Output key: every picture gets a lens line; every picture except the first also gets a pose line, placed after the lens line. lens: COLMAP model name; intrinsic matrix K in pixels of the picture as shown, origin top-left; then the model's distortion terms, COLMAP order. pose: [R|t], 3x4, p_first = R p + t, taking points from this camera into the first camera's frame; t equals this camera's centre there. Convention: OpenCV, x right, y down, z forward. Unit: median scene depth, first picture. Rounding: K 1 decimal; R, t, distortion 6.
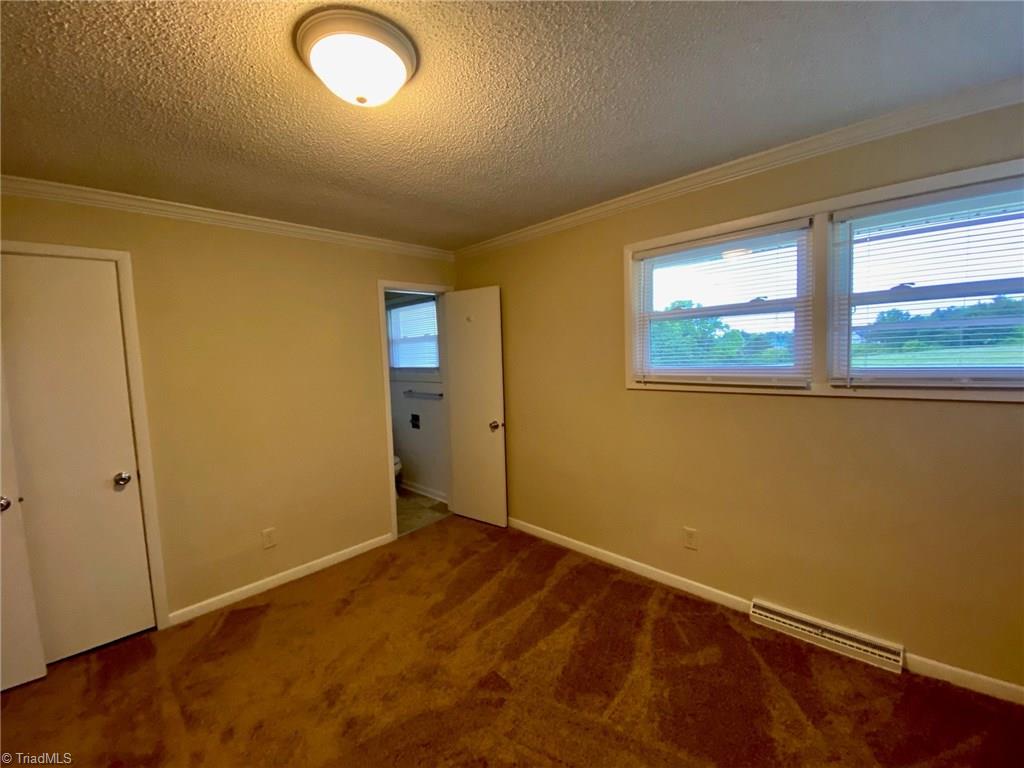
lens RADIAL K [[373.7, 0, 514.6], [0, 373.7, 389.7], [0, 0, 1]] dist [-0.037210, -0.000084]
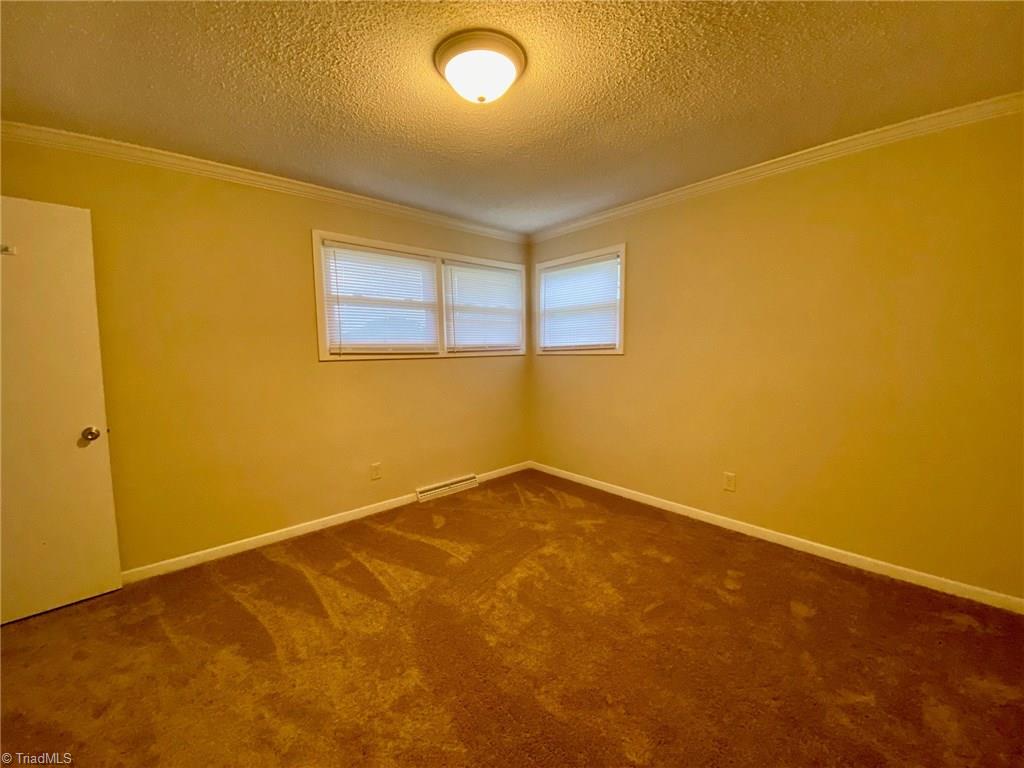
lens RADIAL K [[373.7, 0, 514.6], [0, 373.7, 389.7], [0, 0, 1]] dist [-0.037210, -0.000084]
pose [[0.129099, -0.097092, 0.986867, -0.776805], [0.071646, 0.993508, 0.088372, 0.029722], [-0.989040, 0.059296, 0.135217, 0.316625]]
